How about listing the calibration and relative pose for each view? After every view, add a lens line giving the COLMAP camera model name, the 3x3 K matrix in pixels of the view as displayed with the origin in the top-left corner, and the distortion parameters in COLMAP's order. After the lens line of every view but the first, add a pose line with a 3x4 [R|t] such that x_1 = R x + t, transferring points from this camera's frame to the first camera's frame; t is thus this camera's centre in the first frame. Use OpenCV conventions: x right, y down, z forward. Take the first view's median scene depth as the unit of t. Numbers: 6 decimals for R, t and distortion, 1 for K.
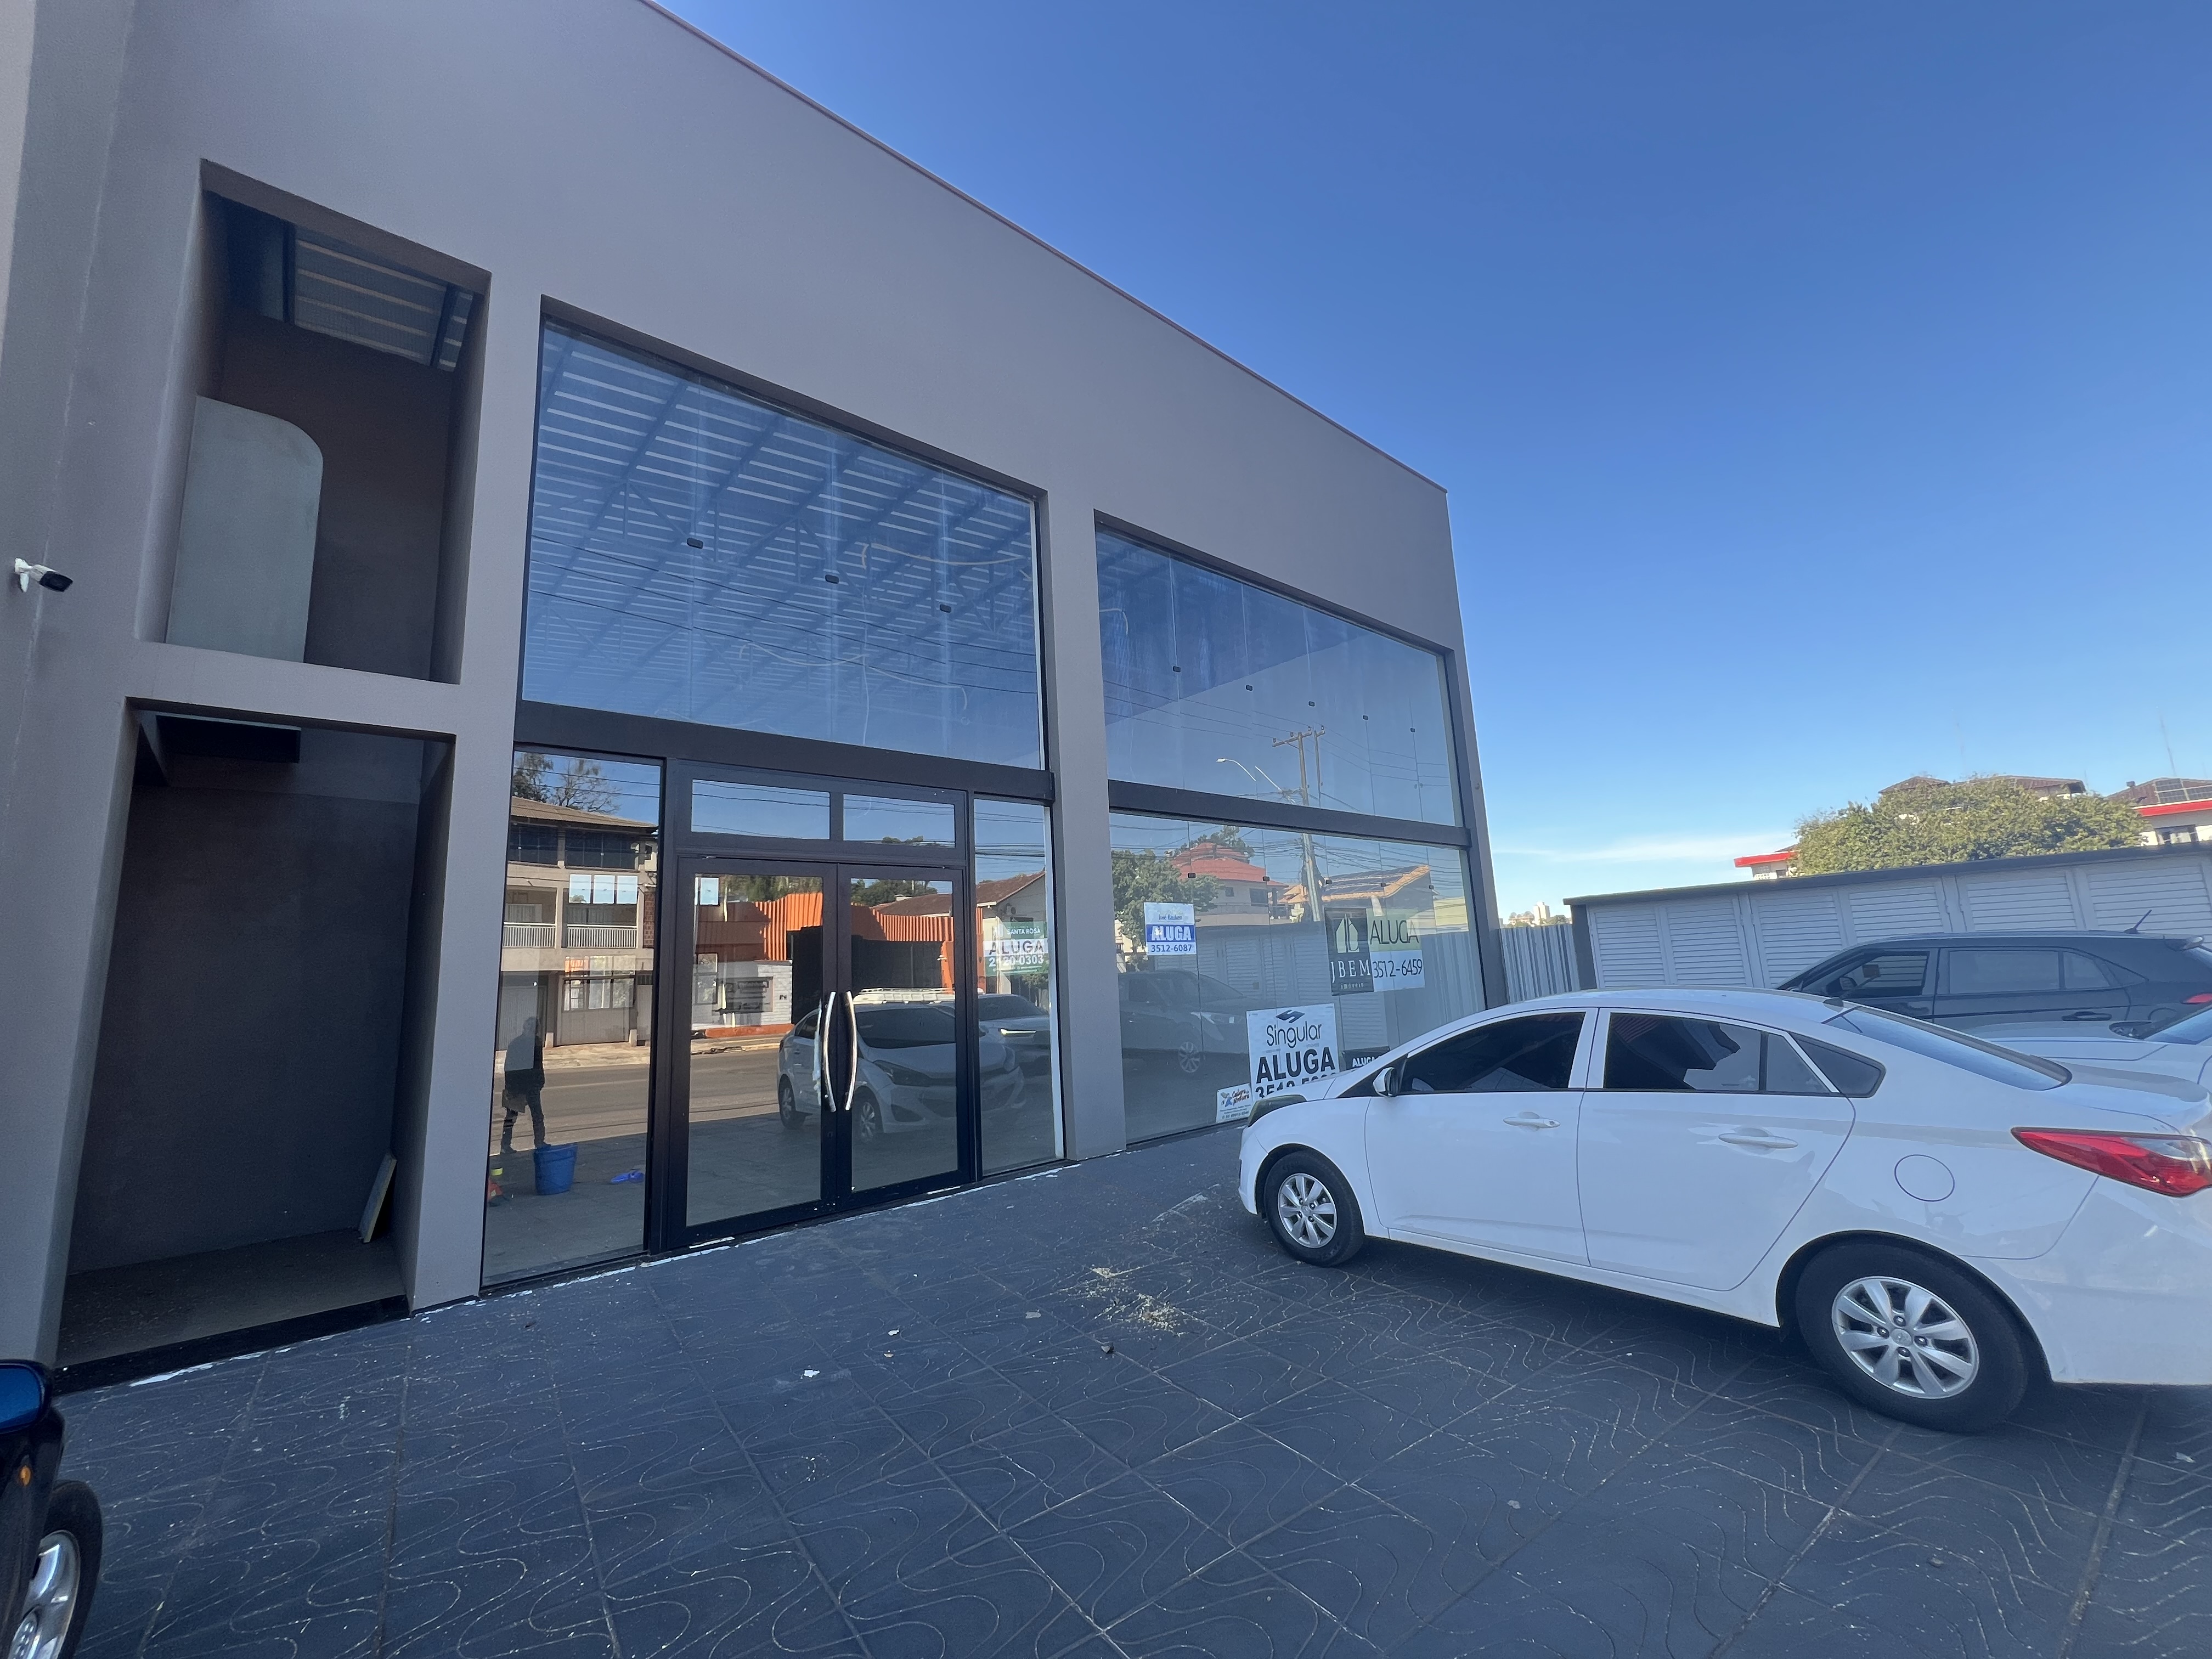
lens RADIAL K [[896.3, 0, 1107.0], [0, 896.3, 808.5], [0, 0, 1]] dist [-0.034711, 0.000082]
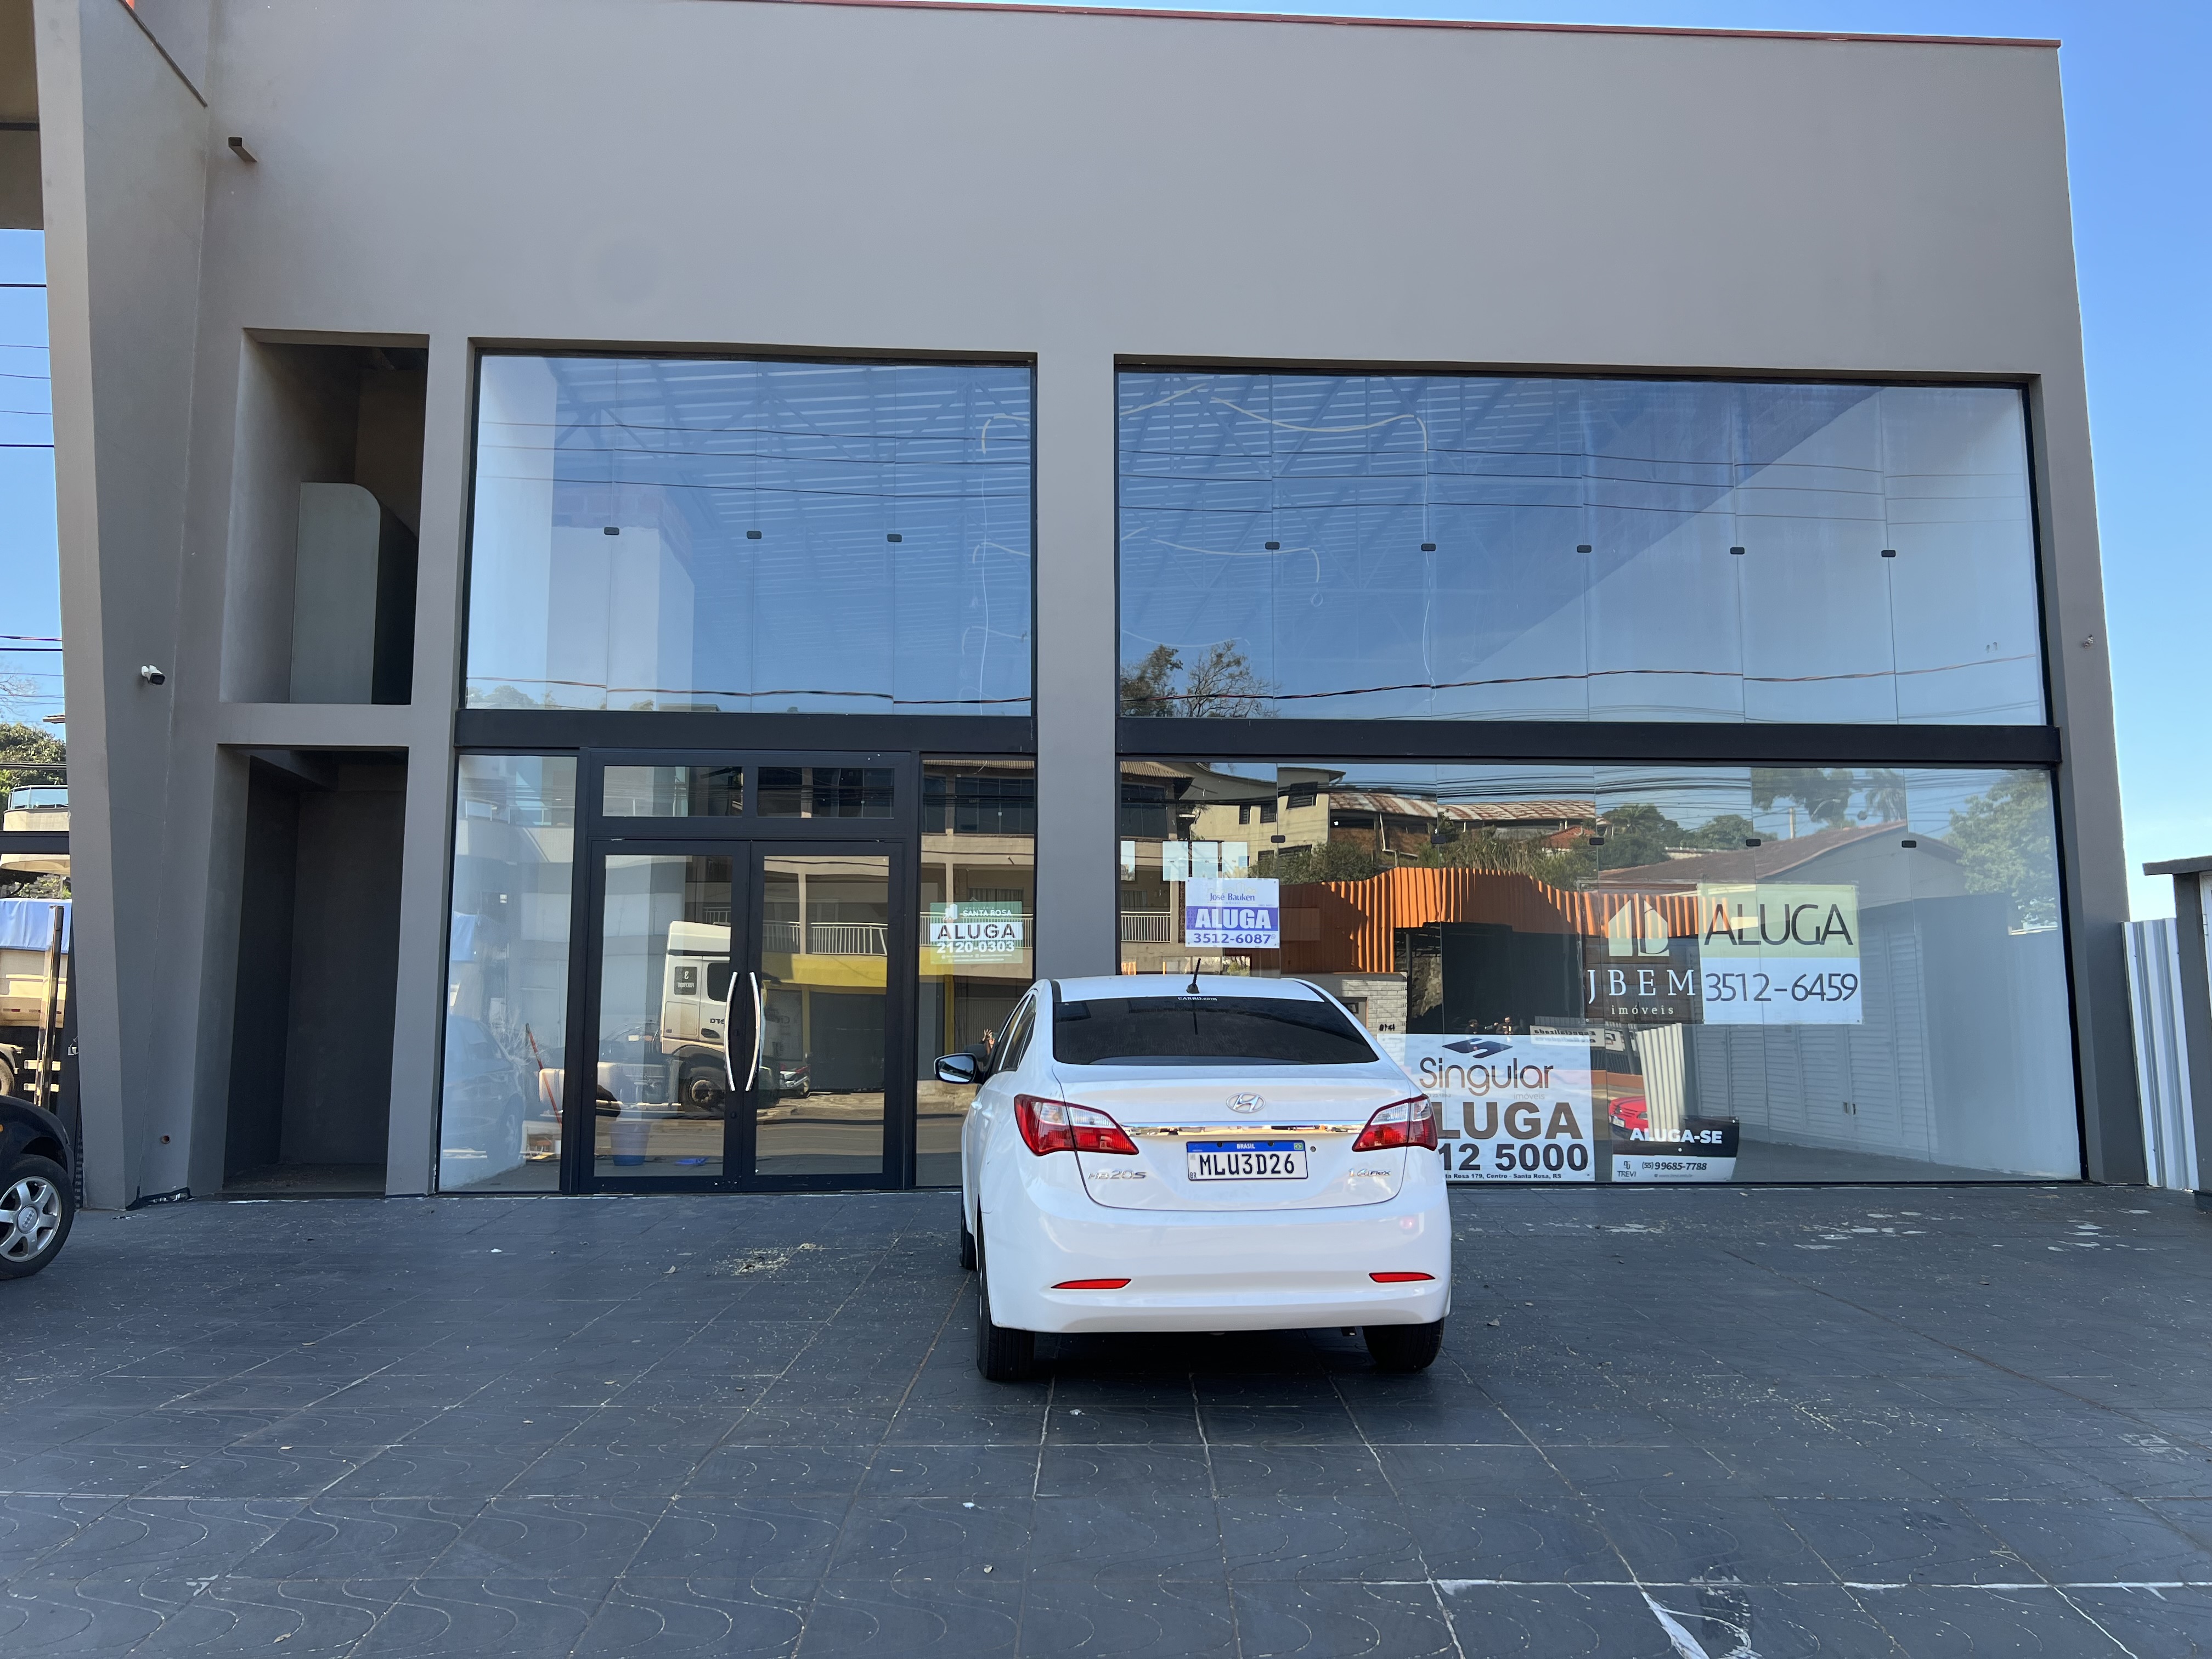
lens RADIAL K [[1640.4, 0, 1106.0], [0, 1640.4, 829.5], [0, 0, 1]] dist [-0.042758, -0.000295]
pose [[0.777602, -0.027244, -0.628167, 0.757505], [0.072411, 0.996294, 0.046427, -0.002538], [0.624574, -0.081588, 0.776692, -0.090073]]
